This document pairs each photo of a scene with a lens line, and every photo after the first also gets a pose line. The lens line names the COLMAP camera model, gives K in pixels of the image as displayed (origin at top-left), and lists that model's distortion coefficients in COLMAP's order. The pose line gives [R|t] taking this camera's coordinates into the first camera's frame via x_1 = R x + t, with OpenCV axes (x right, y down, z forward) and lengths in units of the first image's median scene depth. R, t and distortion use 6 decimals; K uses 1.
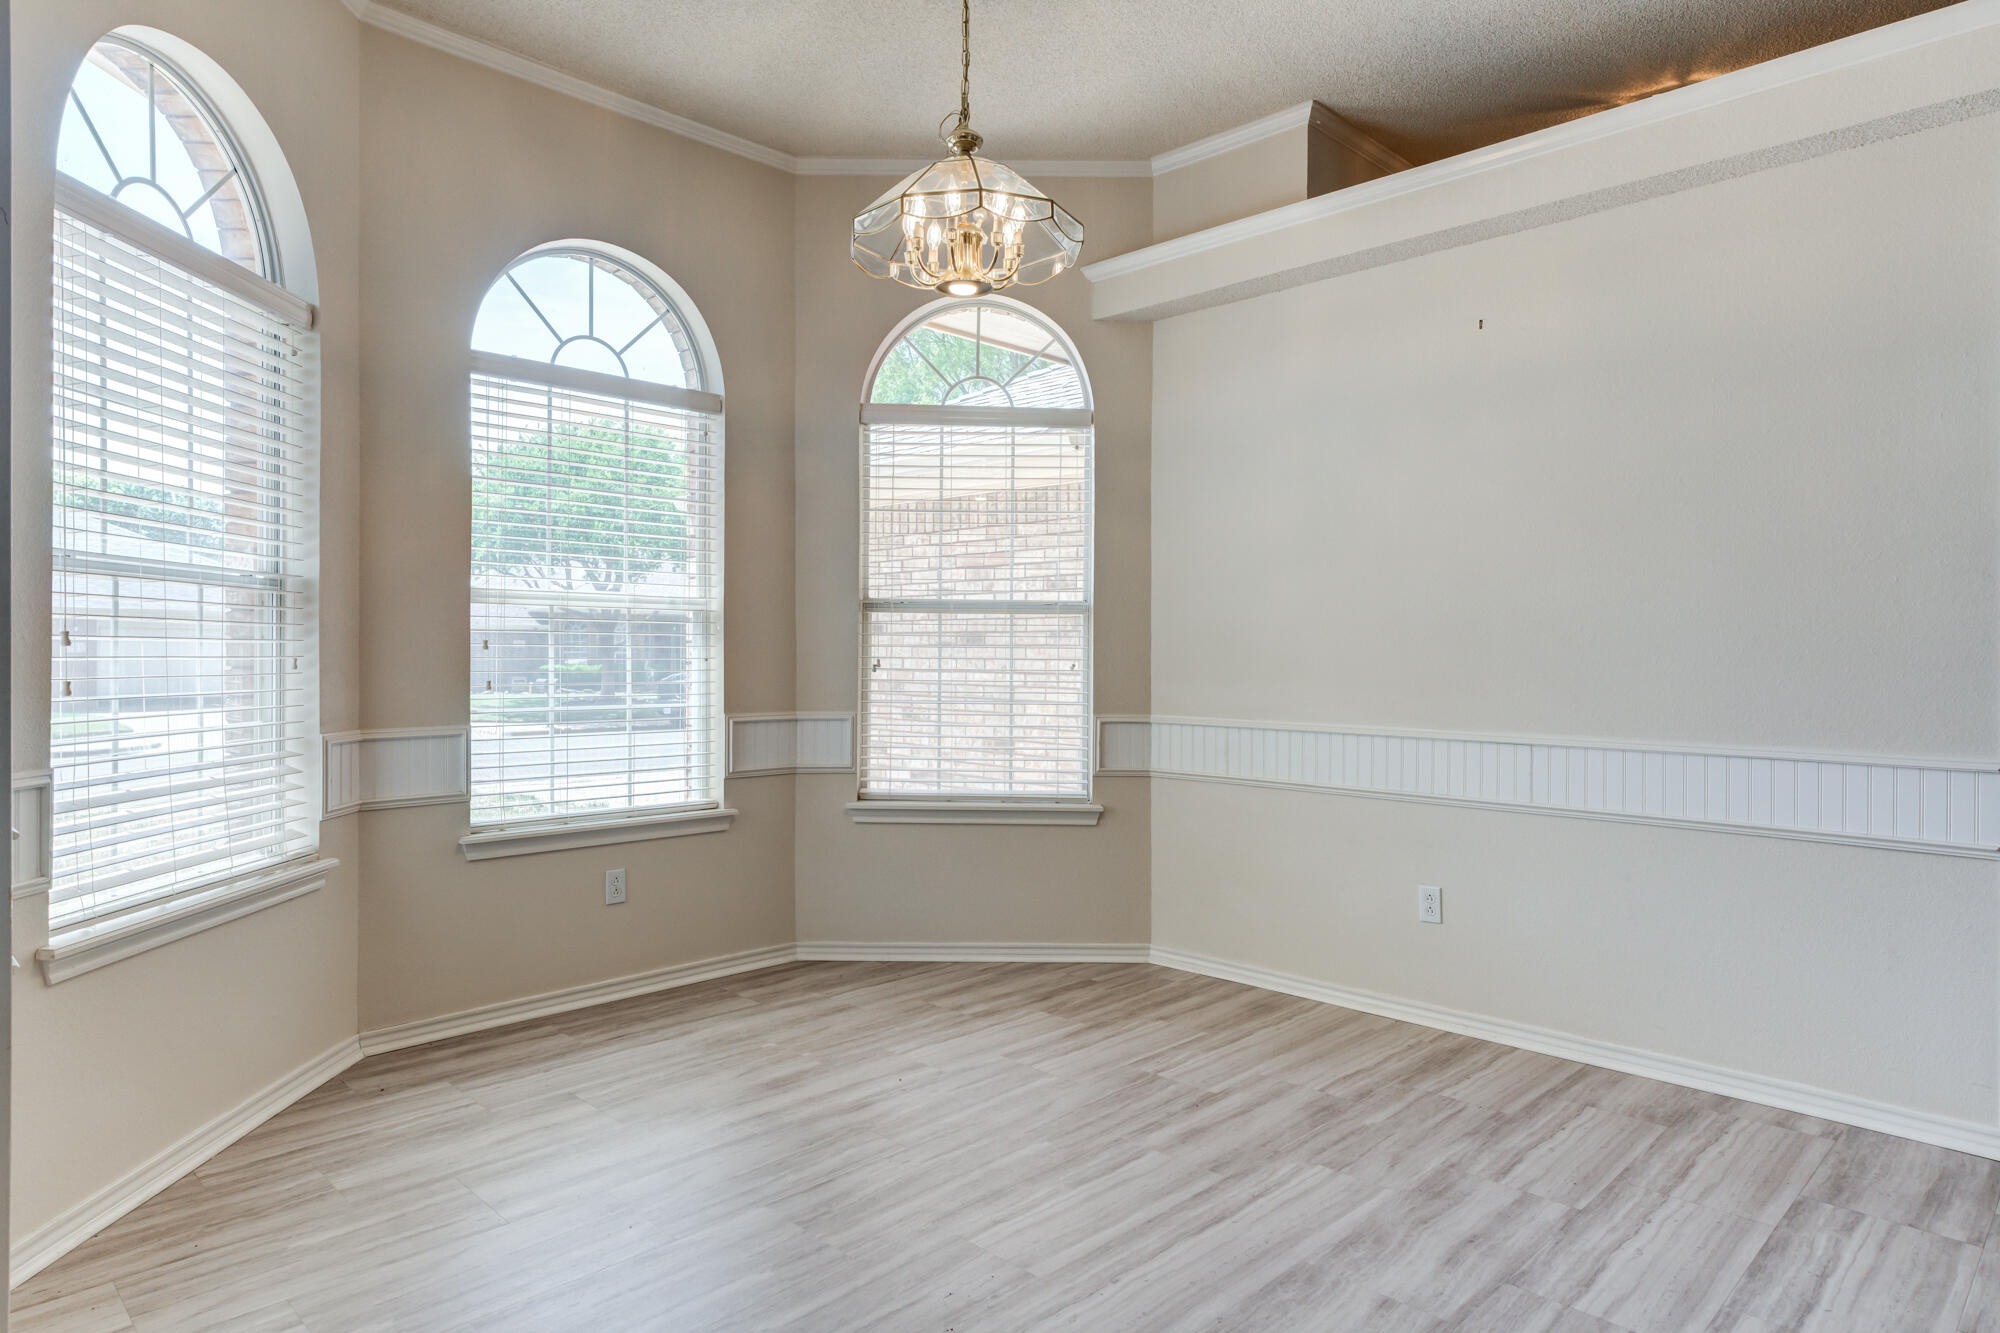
lens RADIAL K [[1190.5, 0, 1015.2], [0, 1190.5, 645.3], [0, 0, 1]] dist [0.000105, 0.001167]
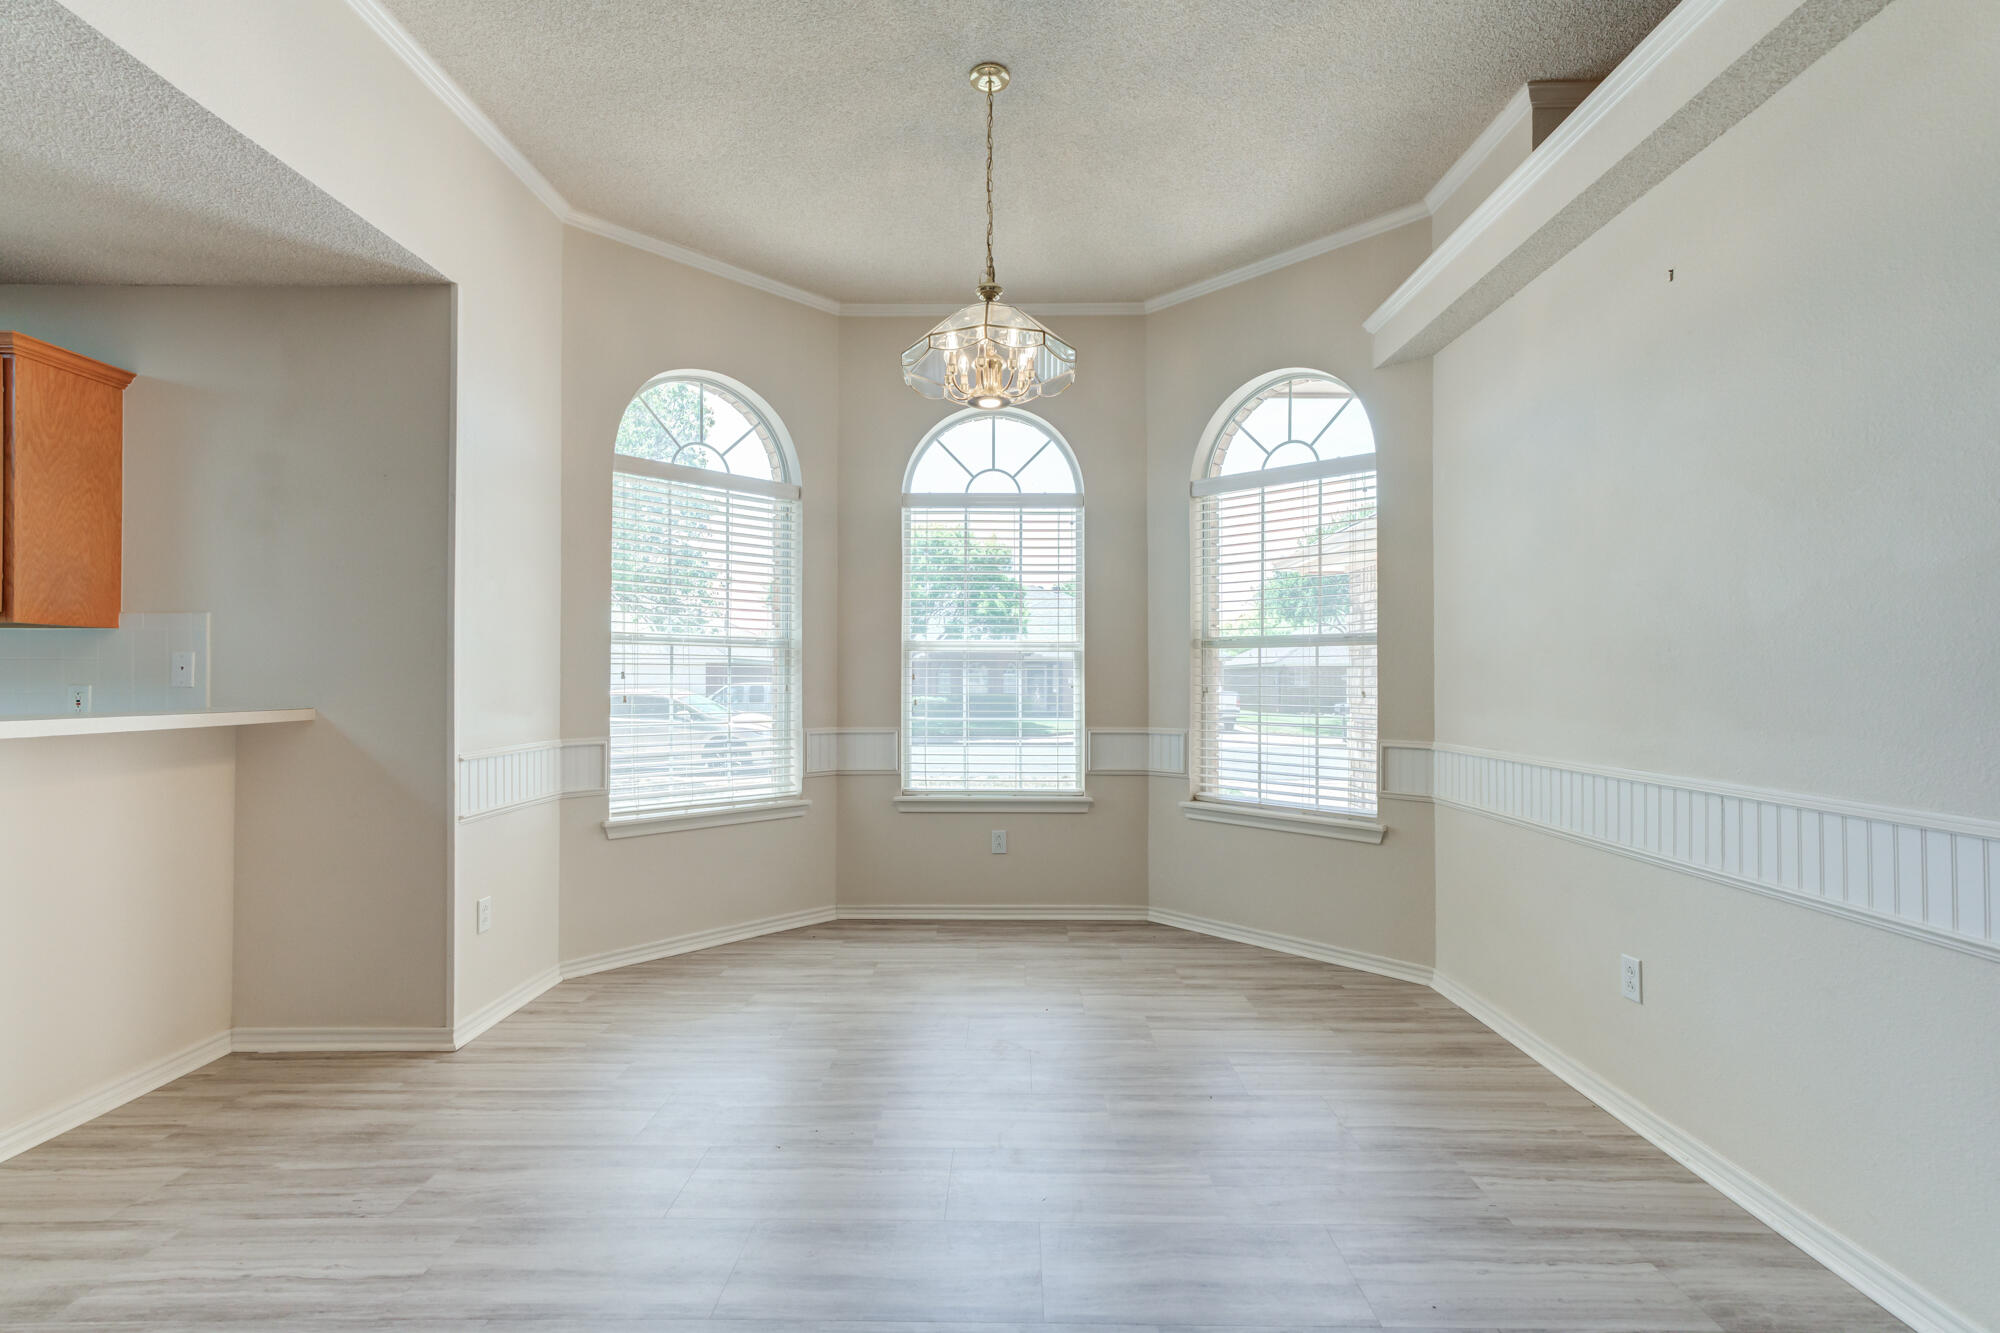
lens RADIAL K [[923.0, 0, 990.0], [0, 923.0, 666.1], [0, 0, 1]] dist [-0.017801, 0.014613]
pose [[0.686389, -0.015716, -0.727065, 0.477263], [0.006036, 0.999855, -0.015913, 0.004621], [0.727210, 0.006534, 0.686384, 0.210034]]
